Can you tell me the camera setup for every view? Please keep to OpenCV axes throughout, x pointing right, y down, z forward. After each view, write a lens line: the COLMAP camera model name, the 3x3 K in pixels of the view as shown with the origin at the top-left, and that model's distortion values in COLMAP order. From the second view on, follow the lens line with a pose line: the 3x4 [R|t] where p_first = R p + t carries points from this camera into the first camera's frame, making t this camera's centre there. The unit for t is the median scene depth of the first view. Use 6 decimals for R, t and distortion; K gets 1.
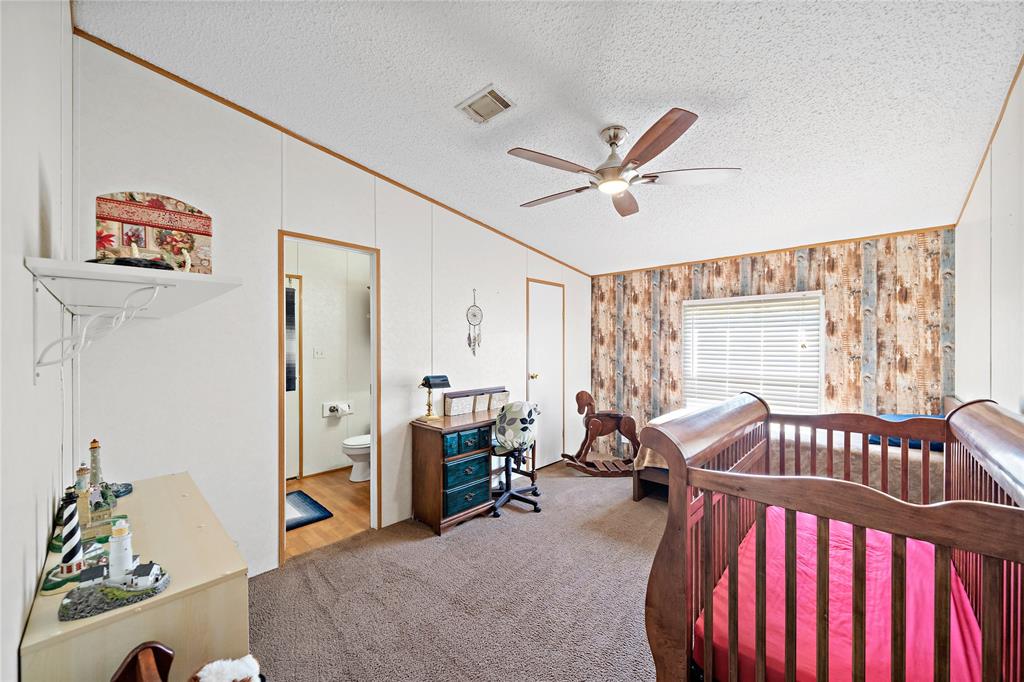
lens RADIAL K [[381.3, 0, 511.7], [0, 381.3, 341.7], [0, 0, 1]] dist [0.000437, -0.000002]
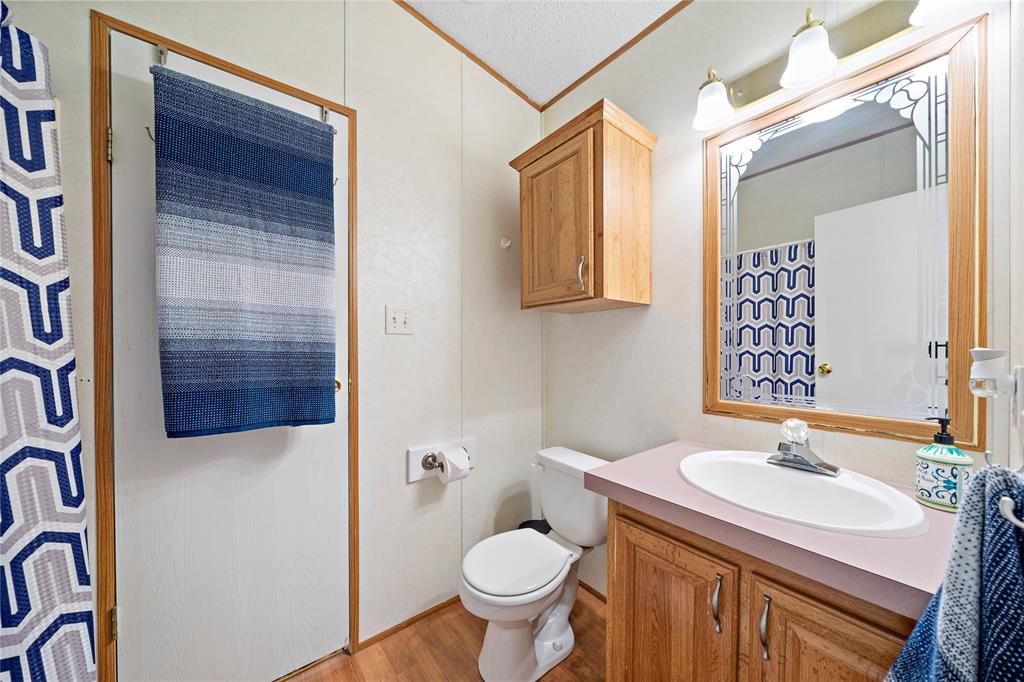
lens RADIAL K [[355.7, 0, 514.5], [0, 355.7, 347.9], [0, 0, 1]] dist [-0.006368, -0.000198]
pose [[0.988755, -0.001024, -0.149539, -0.327060], [0.000771, 0.999998, -0.001747, 0.058516], [0.149541, 0.001612, 0.988754, 0.646211]]
